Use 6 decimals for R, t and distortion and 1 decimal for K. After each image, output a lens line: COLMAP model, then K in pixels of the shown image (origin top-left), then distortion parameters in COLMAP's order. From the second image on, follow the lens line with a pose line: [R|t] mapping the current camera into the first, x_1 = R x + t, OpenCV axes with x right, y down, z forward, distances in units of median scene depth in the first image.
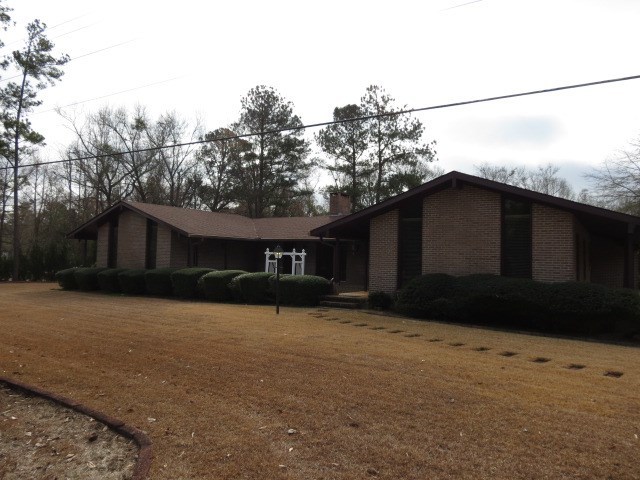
lens RADIAL K [[458.2, 0, 320.0], [0, 458.2, 240.0], [0, 0, 1]] dist [-0.001220, -0.000917]
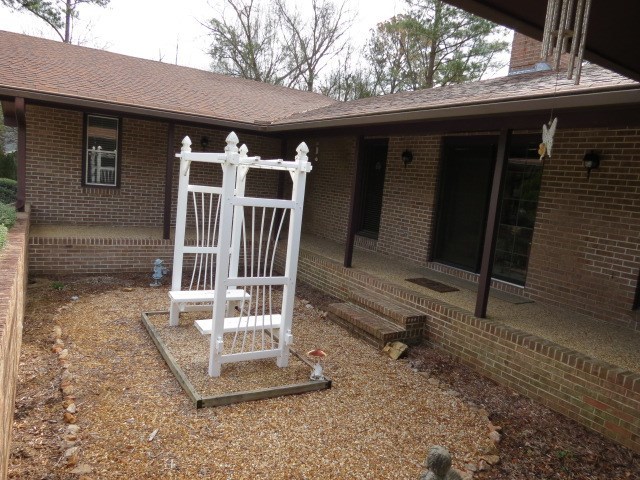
lens RADIAL K [[458.2, 0, 320.0], [0, 458.2, 240.0], [0, 0, 1]] dist [-0.001220, -0.000917]
pose [[0.903278, 0.118303, -0.412424, 0.024350], [-0.056914, 0.985779, 0.158117, 0.012267], [0.425265, -0.119351, 0.897165, 0.324995]]
